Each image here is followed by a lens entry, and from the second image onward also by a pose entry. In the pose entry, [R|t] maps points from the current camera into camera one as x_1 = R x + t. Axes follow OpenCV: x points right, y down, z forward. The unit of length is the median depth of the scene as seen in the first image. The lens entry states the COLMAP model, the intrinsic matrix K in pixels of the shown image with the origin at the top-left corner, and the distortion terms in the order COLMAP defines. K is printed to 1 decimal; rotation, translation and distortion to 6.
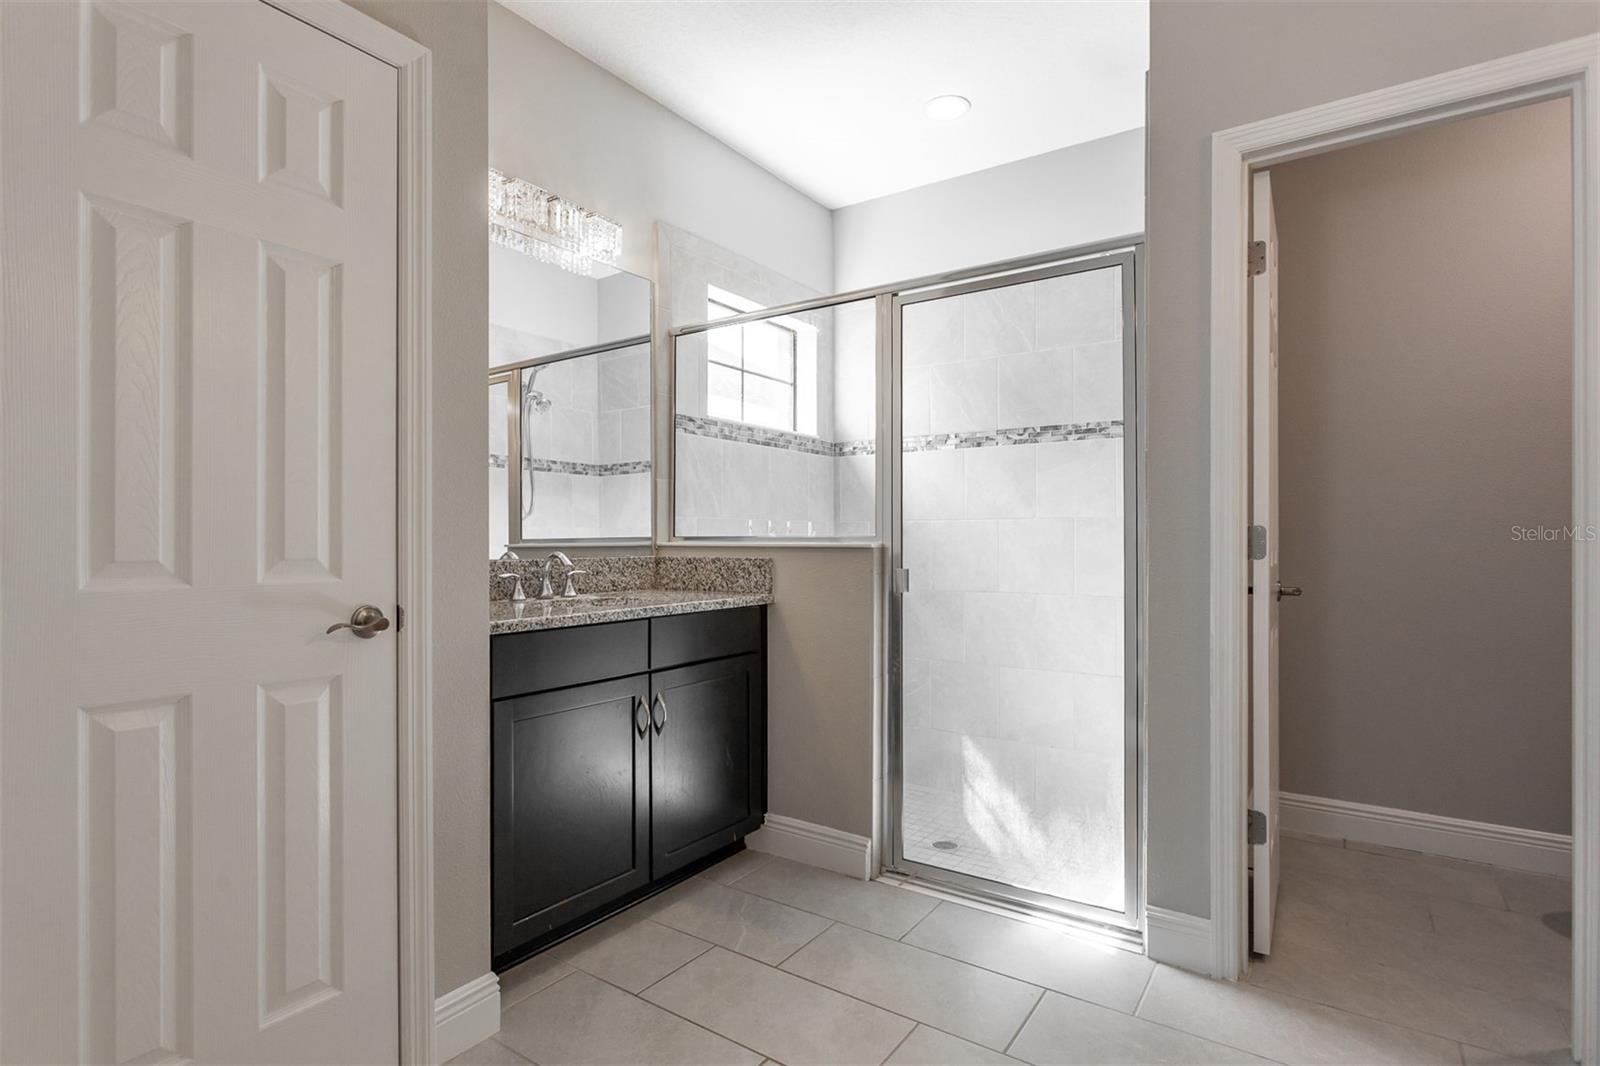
lens RADIAL K [[813.9, 0, 776.6], [0, 813.9, 539.8], [0, 0, 1]] dist [-0.015247, 0.011021]
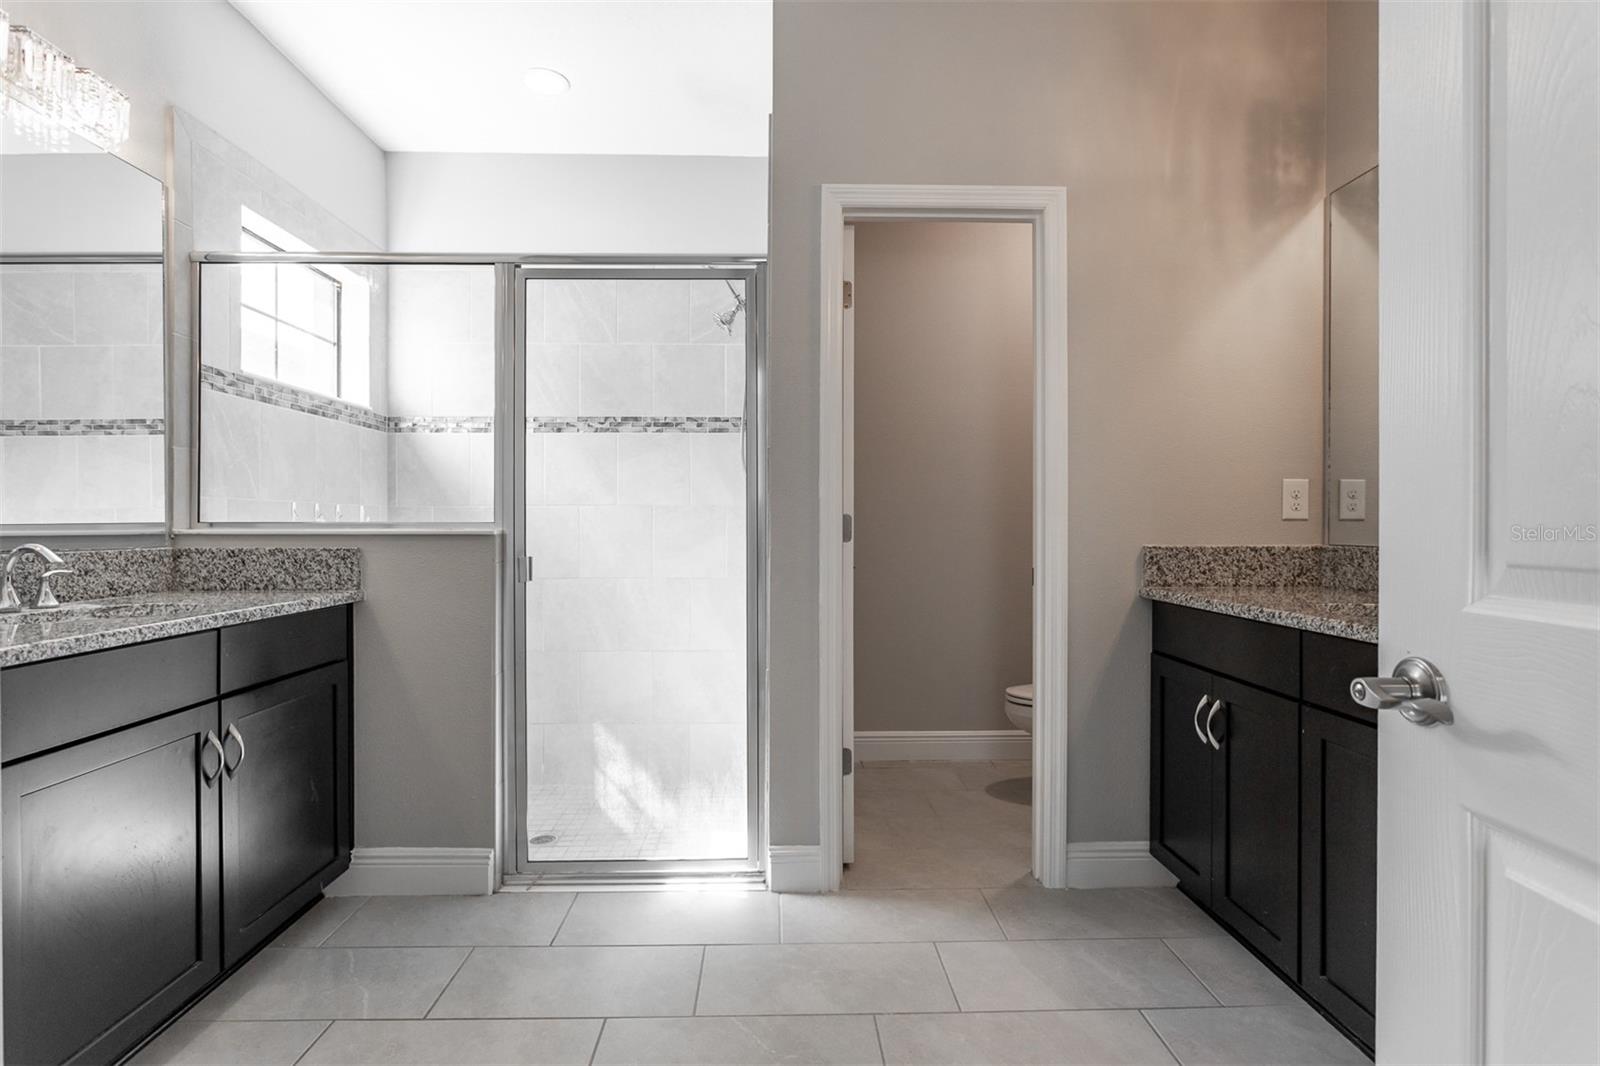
lens RADIAL K [[802.6, 0, 792.0], [0, 802.6, 529.2], [0, 0, 1]] dist [-0.004948, 0.001749]
pose [[0.801606, -0.003225, 0.597844, -0.150351], [0.001005, 0.999991, 0.004046, 0.000300], [-0.597852, -0.002642, 0.801602, 0.061085]]
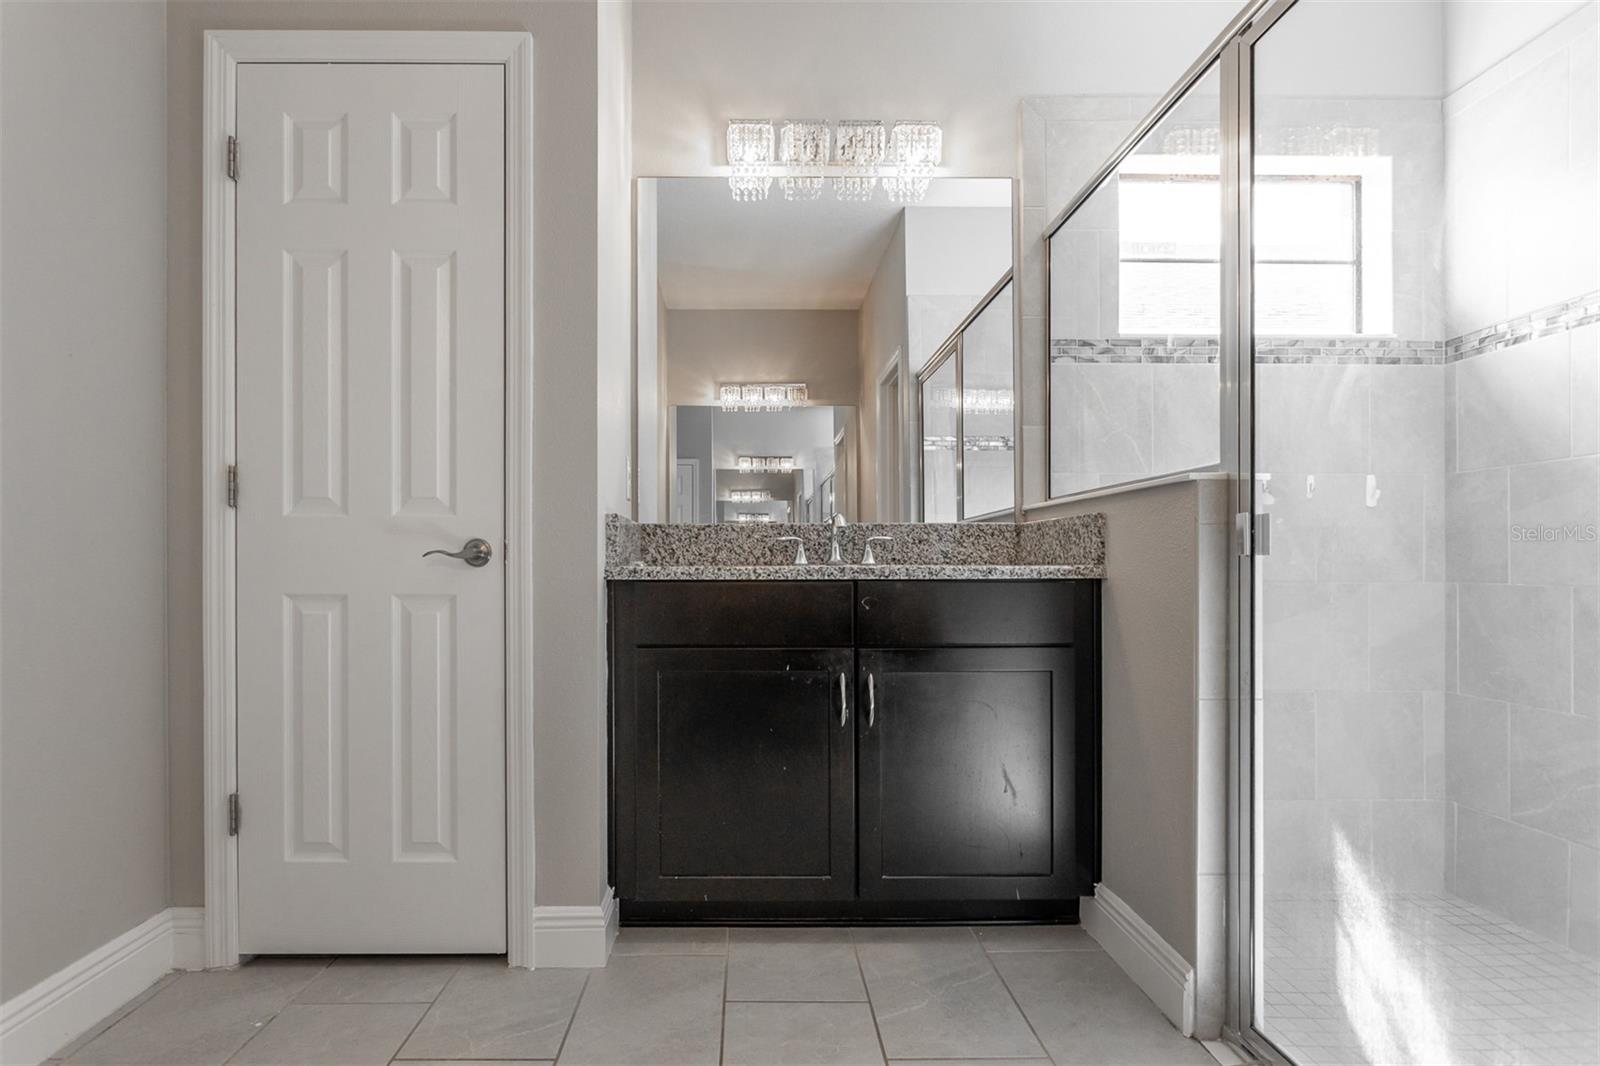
lens RADIAL K [[814.8, 0, 751.4], [0, 814.8, 565.4], [0, 0, 1]] dist [-0.005902, 0.000157]
pose [[0.581999, 0.001929, -0.813188, 0.394379], [-0.000592, 0.999998, 0.001948, 0.067913], [0.813190, -0.000652, 0.581999, 0.373139]]
